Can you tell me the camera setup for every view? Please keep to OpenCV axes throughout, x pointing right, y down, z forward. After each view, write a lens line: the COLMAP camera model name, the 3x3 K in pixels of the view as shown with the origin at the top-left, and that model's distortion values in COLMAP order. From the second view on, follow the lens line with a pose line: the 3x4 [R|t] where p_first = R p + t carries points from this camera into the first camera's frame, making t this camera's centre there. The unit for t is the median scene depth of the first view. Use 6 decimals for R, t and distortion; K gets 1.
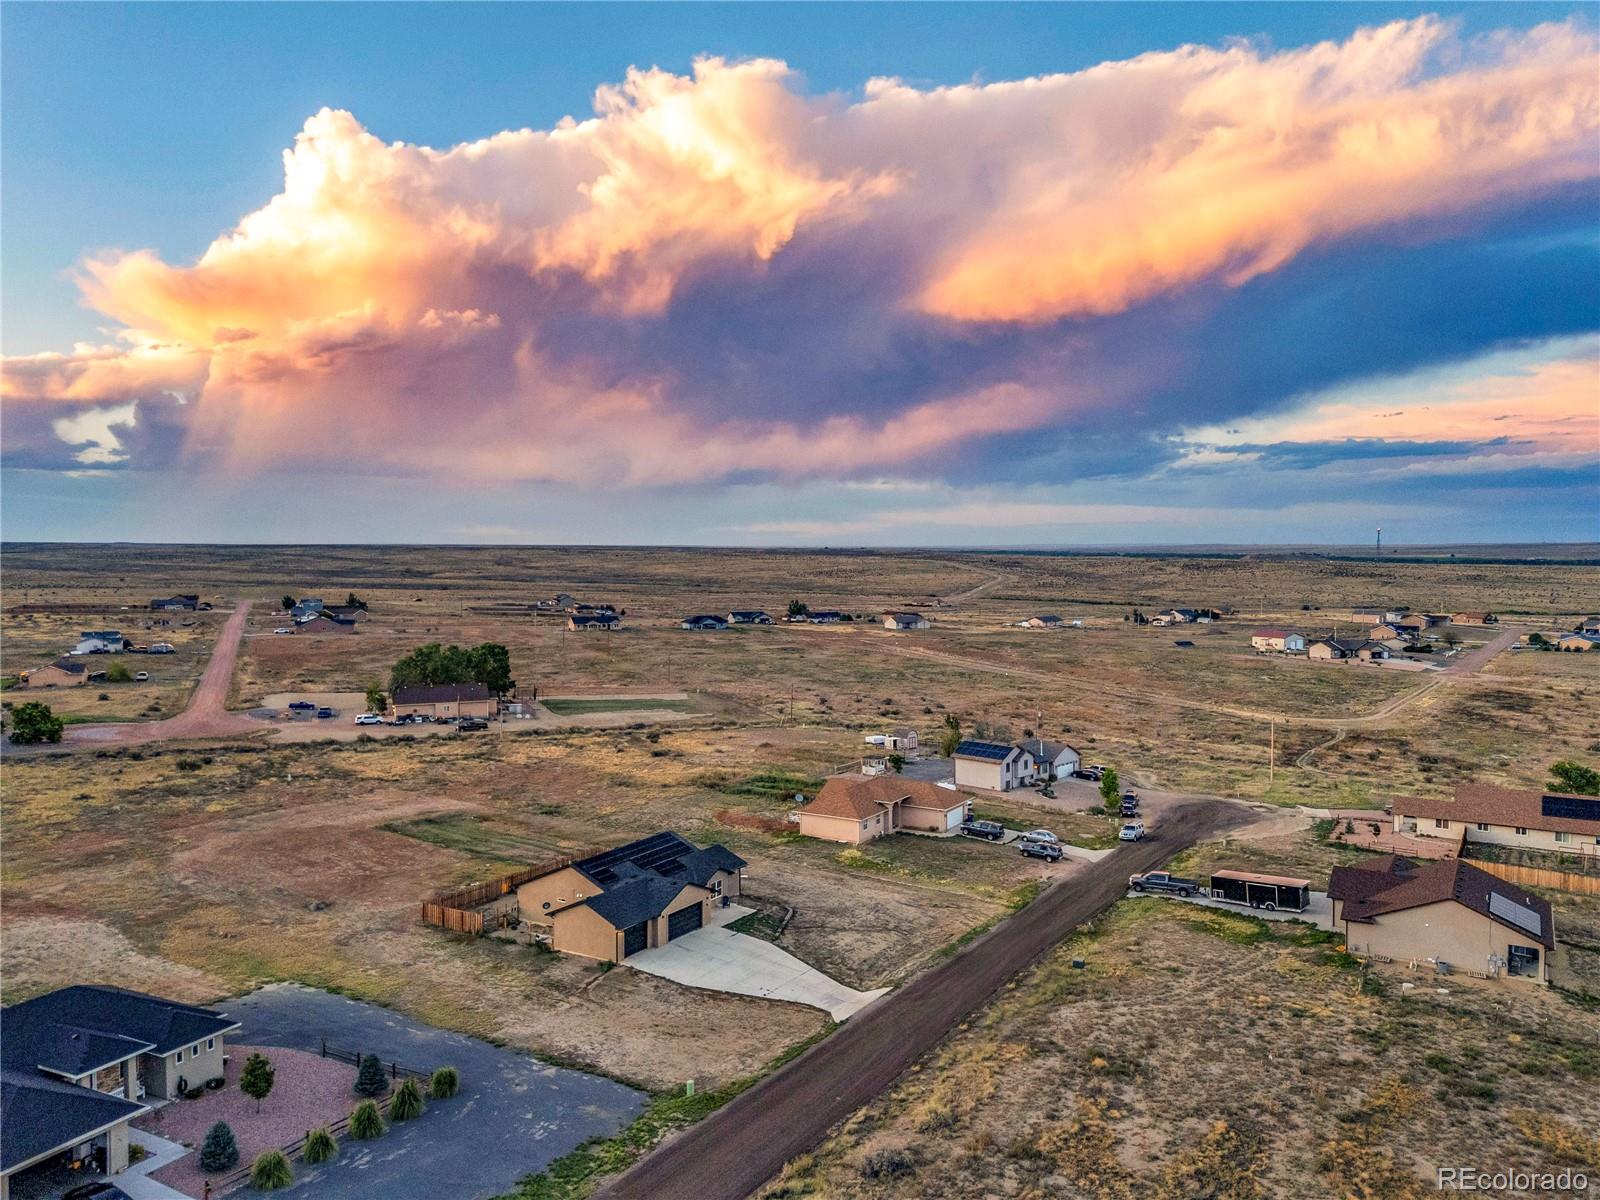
lens RADIAL K [[1170.8, 0, 800.0], [0, 1170.8, 600.0], [0, 0, 1]] dist [0.081697, -0.080133]
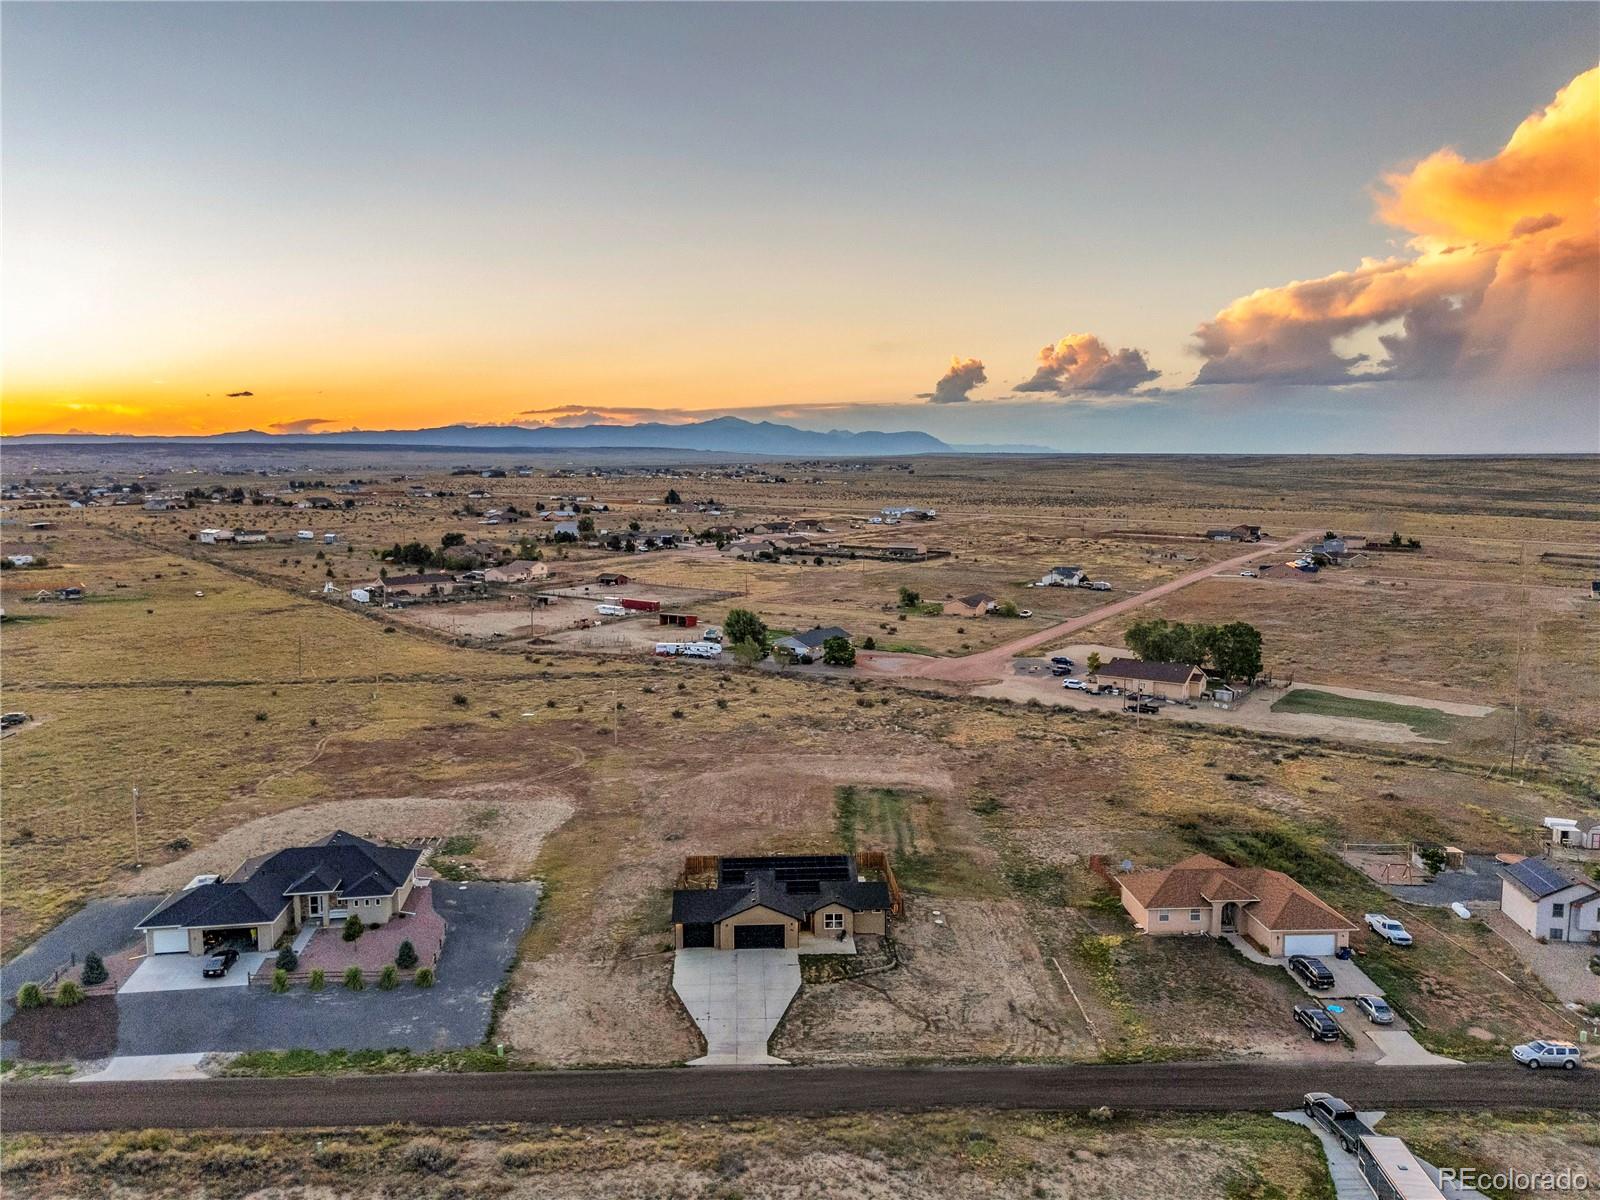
lens RADIAL K [[1170.8, 0, 800.0], [0, 1170.8, 600.0], [0, 0, 1]] dist [0.081697, -0.080133]
pose [[0.574123, 0.096074, -0.813113, 0.988345], [-0.034672, 0.995054, 0.093090, -0.185548], [0.818035, -0.025253, 0.574614, 0.488127]]
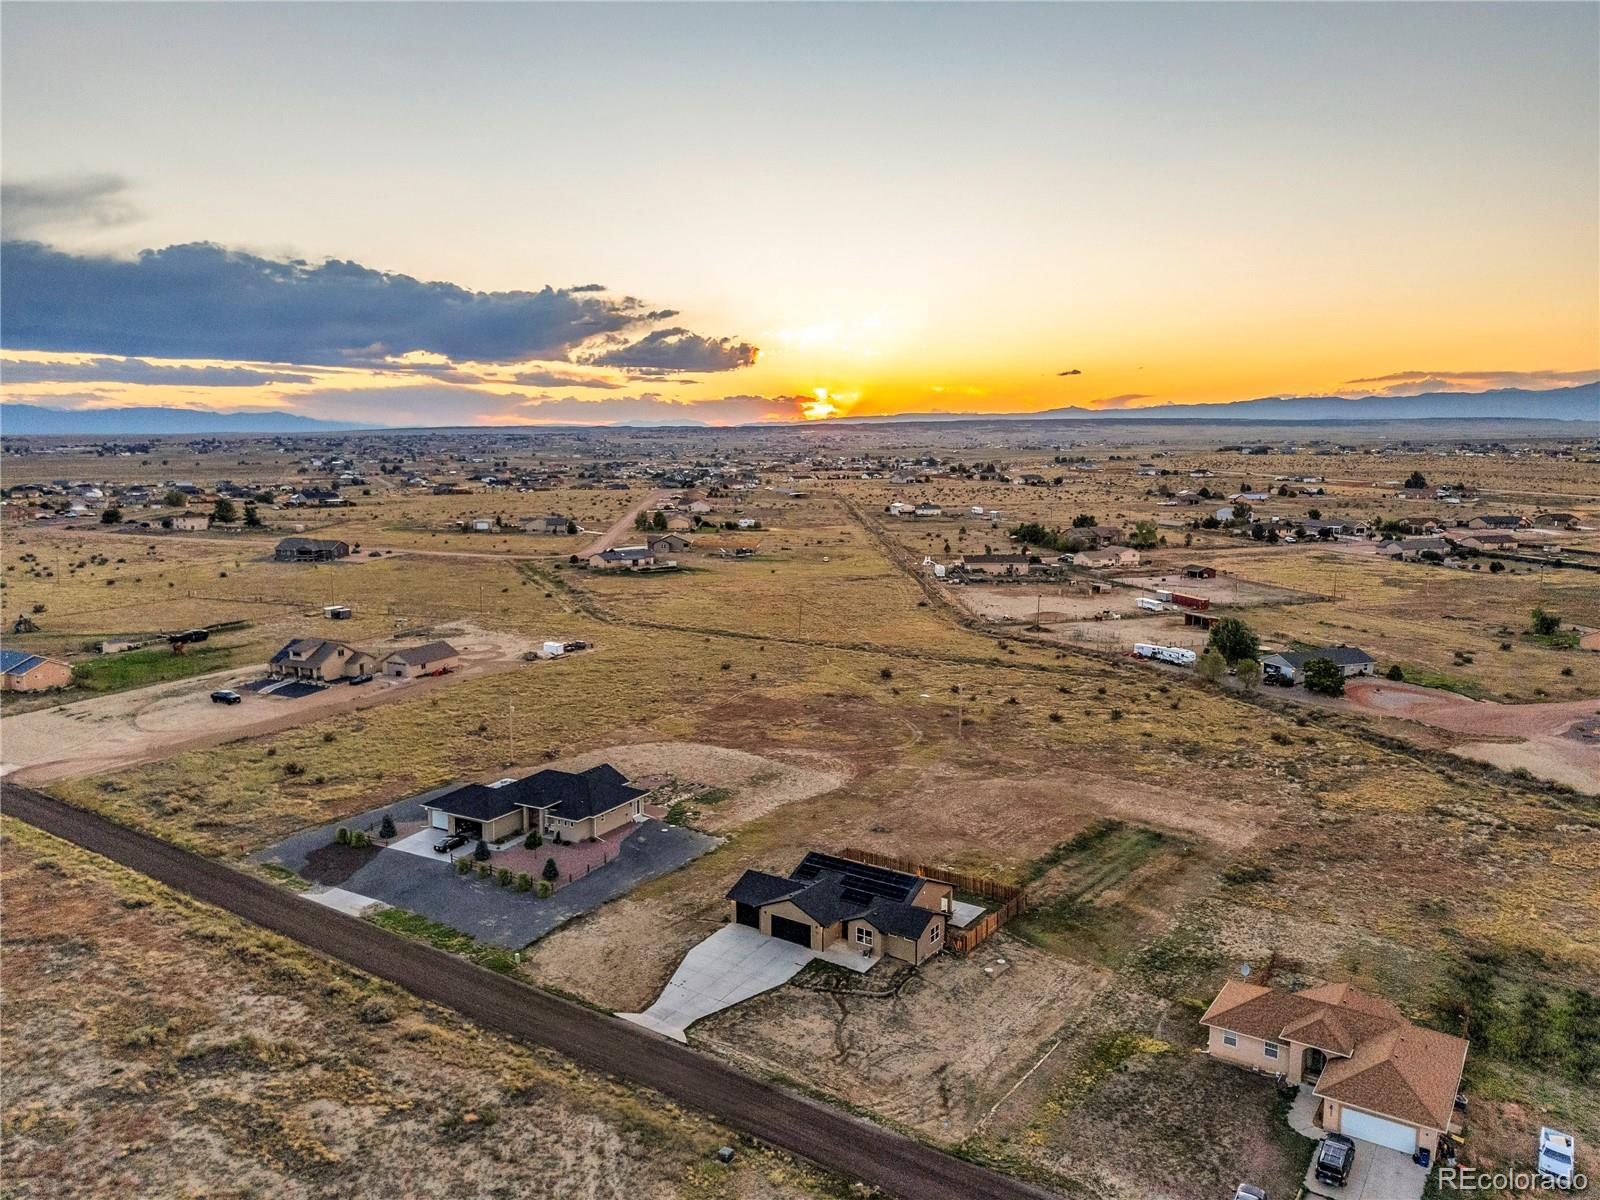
lens RADIAL K [[1170.8, 0, 800.0], [0, 1170.8, 600.0], [0, 0, 1]] dist [0.081697, -0.080133]
pose [[-0.042805, 0.139914, -0.989238, 1.244363], [-0.045630, 0.988838, 0.141832, -0.268276], [0.998041, 0.051210, -0.035943, 1.271993]]
